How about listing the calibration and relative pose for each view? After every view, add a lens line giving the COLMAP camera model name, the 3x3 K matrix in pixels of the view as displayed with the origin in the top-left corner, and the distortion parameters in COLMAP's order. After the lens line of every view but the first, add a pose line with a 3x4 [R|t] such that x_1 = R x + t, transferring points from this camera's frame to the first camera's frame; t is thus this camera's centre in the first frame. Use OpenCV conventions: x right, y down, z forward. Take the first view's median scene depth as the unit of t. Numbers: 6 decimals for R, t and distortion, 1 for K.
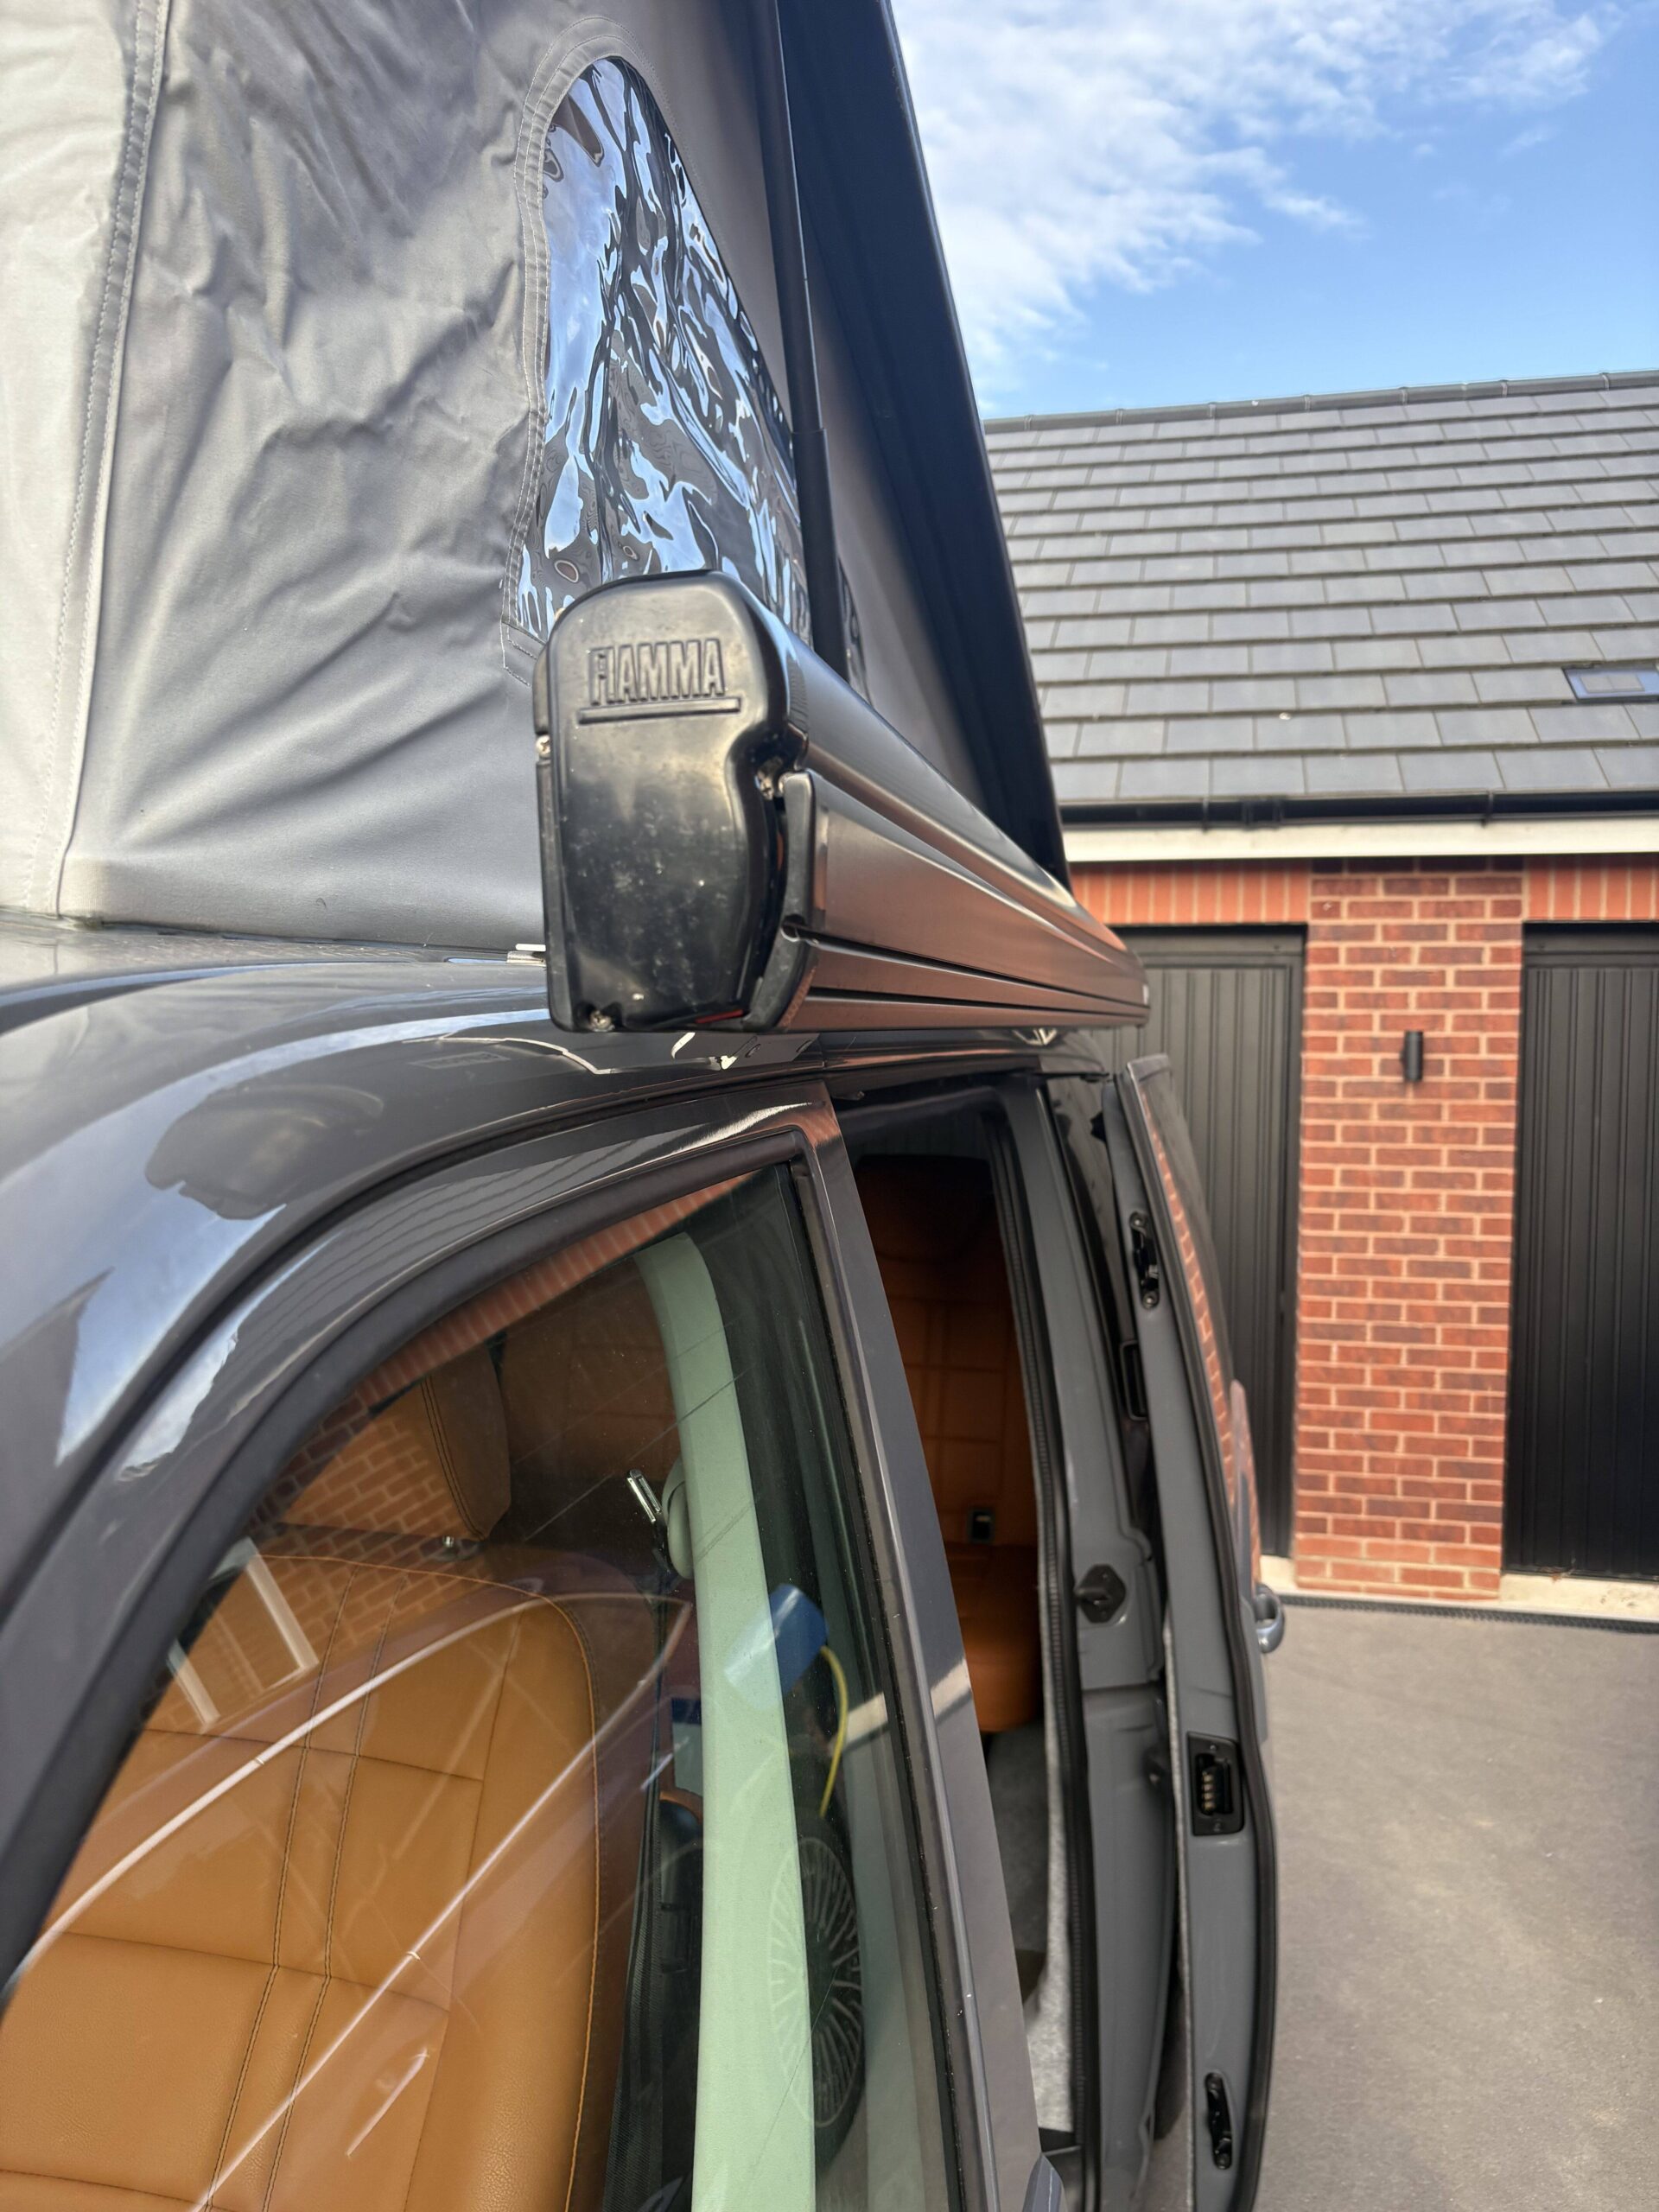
lens RADIAL K [[1672.0, 0, 831.4], [0, 1672.0, 1131.1], [0, 0, 1]] dist [0.041975, -0.048659]
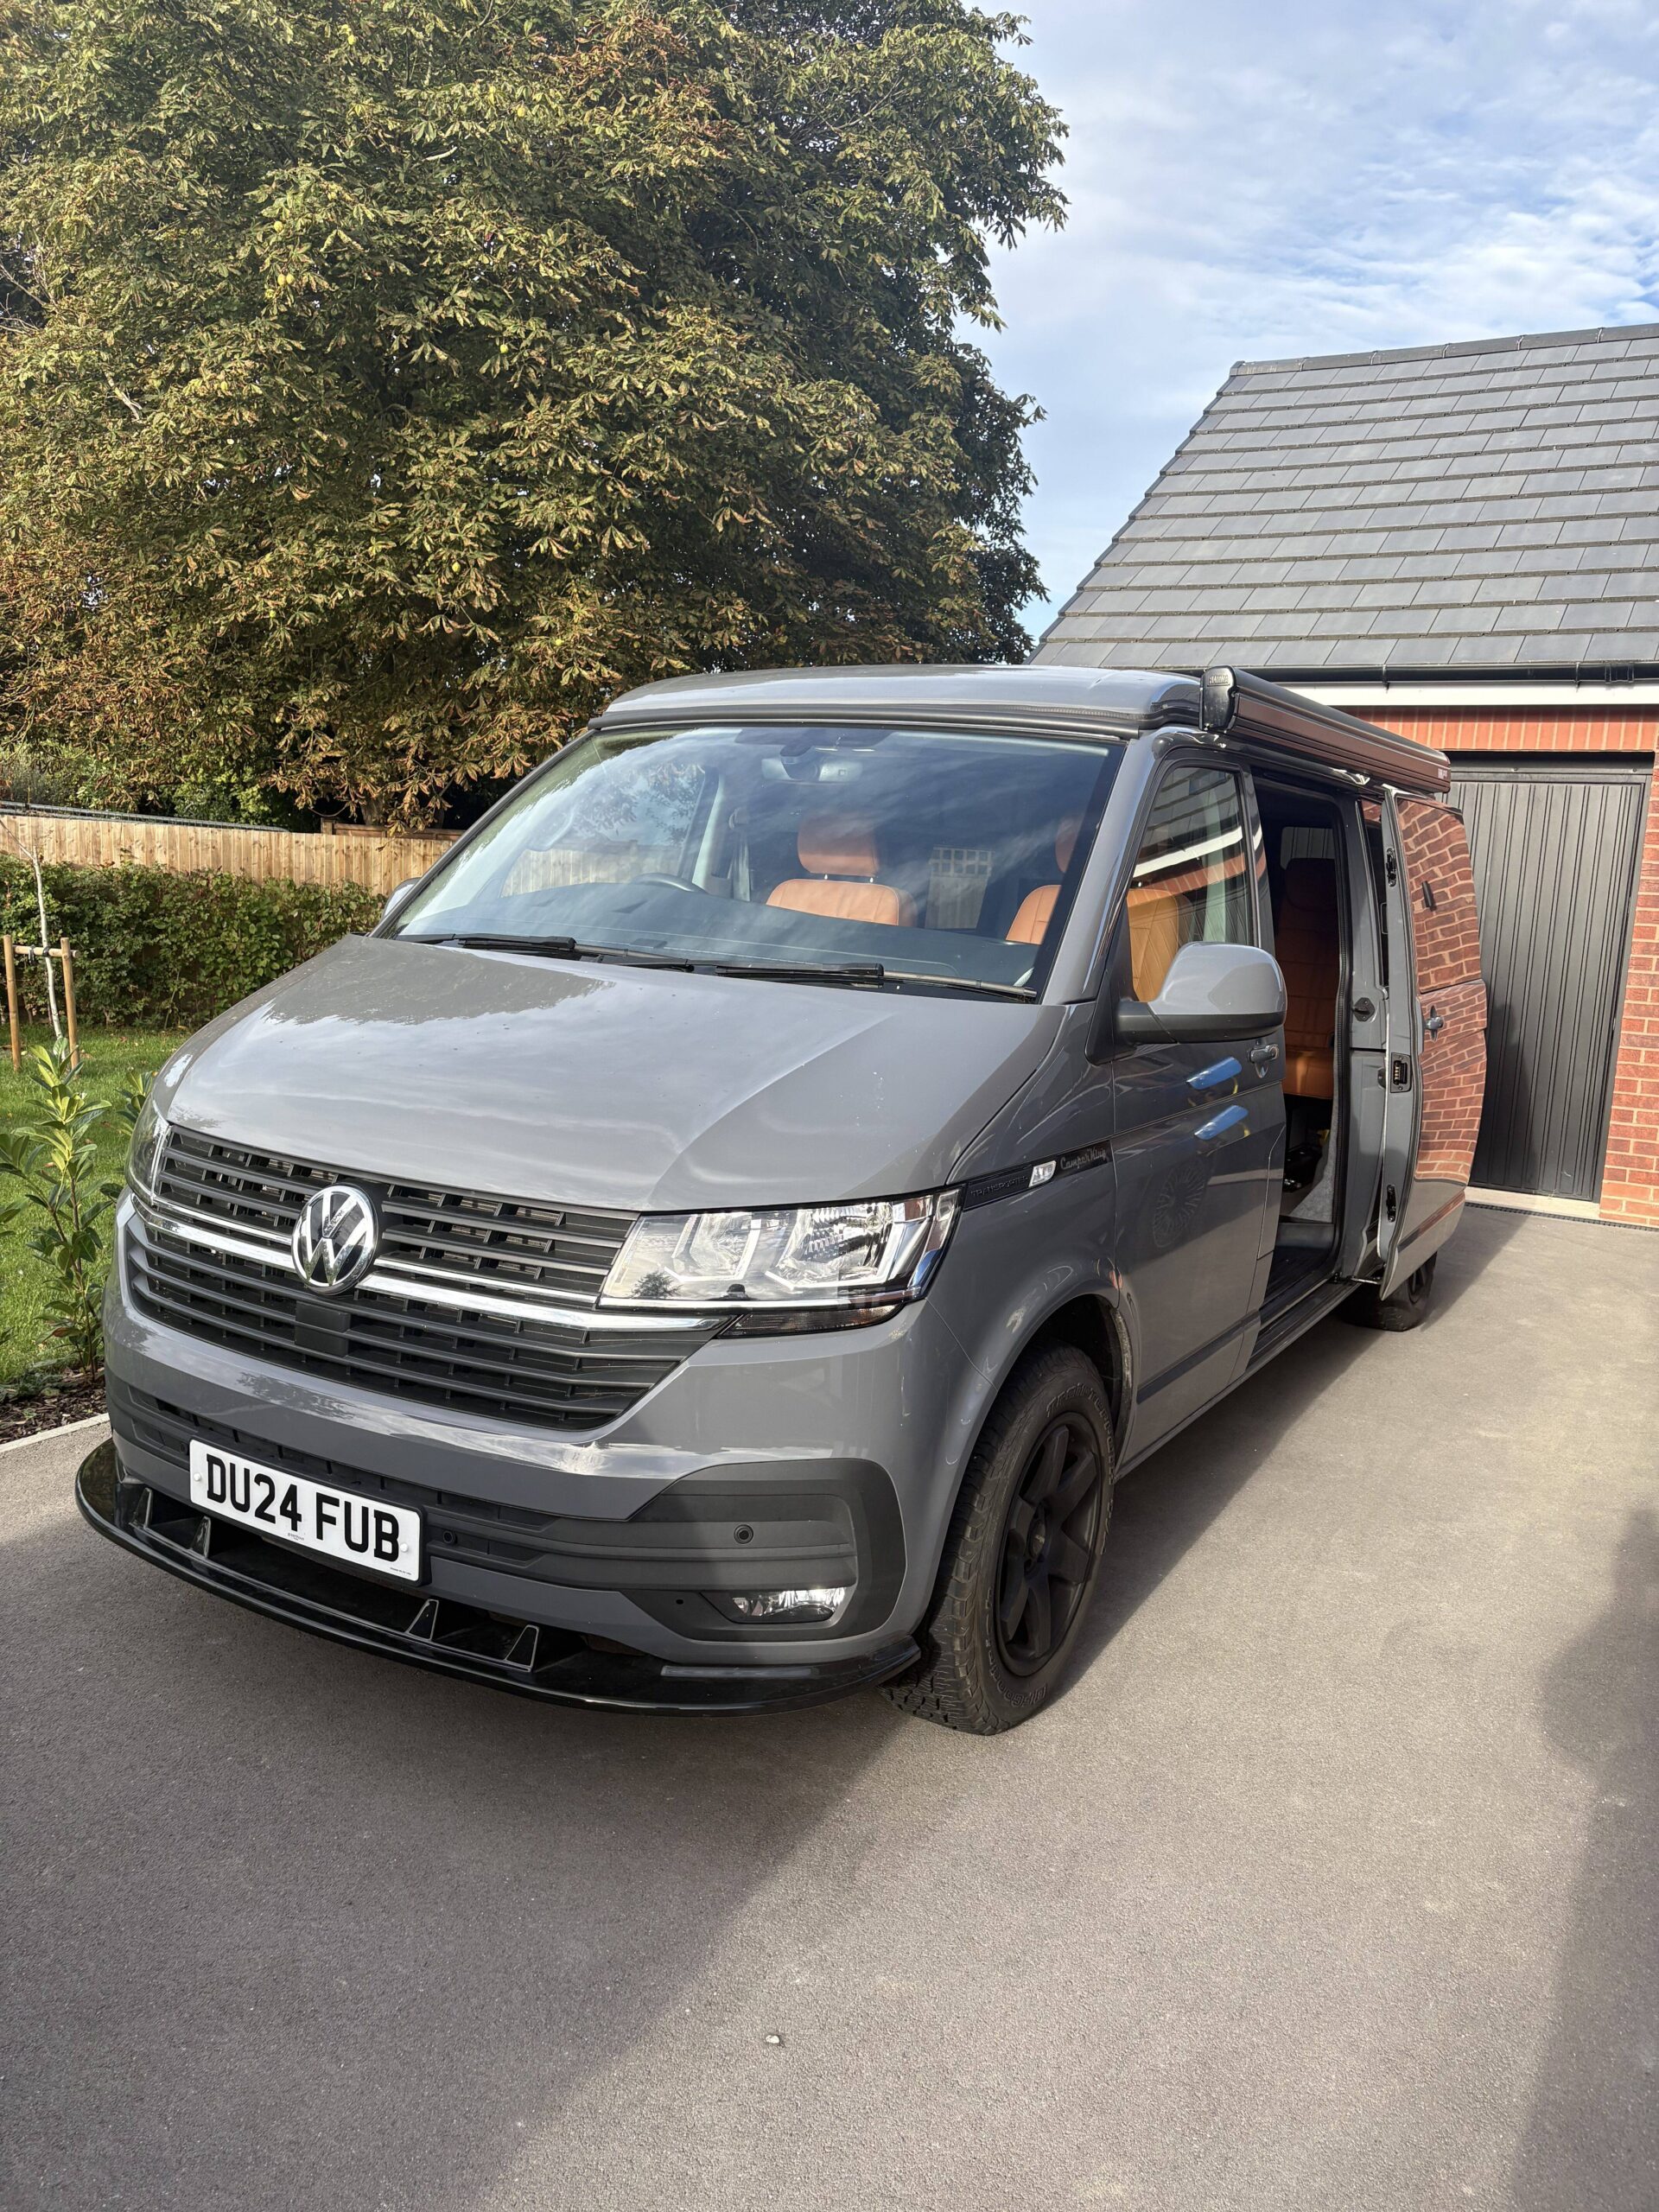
lens RADIAL K [[1668.4, 0, 841.3], [0, 1668.4, 1139.3], [0, 0, 1]] dist [0.036421, -0.037245]
pose [[0.957776, 0.083140, -0.275232, 0.043553], [-0.056323, 0.992986, 0.103956, 0.092732], [0.281944, -0.084065, 0.955741, -0.581422]]
